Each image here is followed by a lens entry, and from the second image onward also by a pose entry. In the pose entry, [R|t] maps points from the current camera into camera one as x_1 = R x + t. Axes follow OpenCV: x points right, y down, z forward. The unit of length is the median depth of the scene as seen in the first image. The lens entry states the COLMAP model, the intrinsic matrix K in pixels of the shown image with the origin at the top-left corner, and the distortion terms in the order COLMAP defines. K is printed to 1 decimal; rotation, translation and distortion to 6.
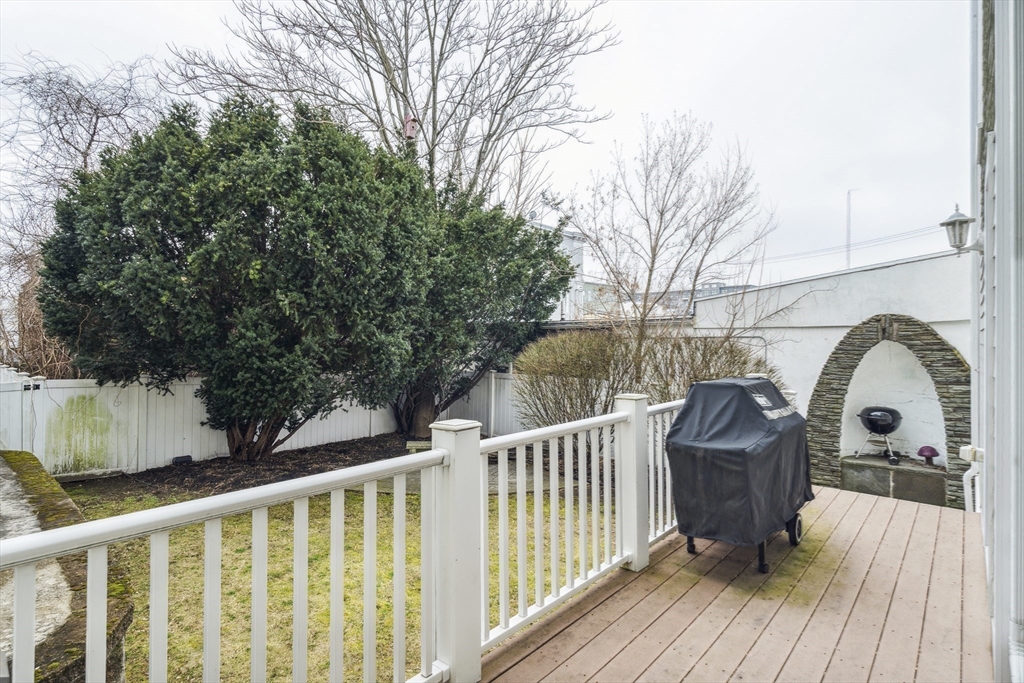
lens RADIAL K [[507.3, 0, 511.8], [0, 507.3, 335.3], [0, 0, 1]] dist [-0.000313, 0.001272]
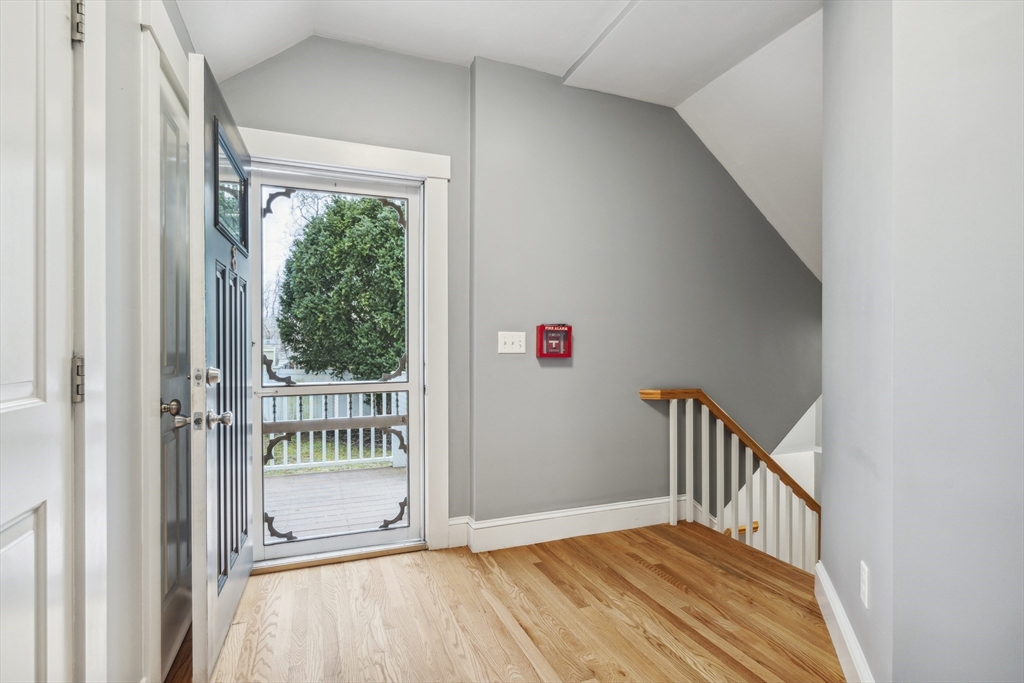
lens RADIAL K [[507.3, 0, 510.5], [0, 507.3, 347.9], [0, 0, 1]] dist [-0.000313, 0.001272]
pose [[0.898647, 0.000725, -0.438671, 0.547804], [0.004221, 0.999938, 0.010299, 0.005244], [0.438651, -0.011106, 0.898589, -0.179031]]
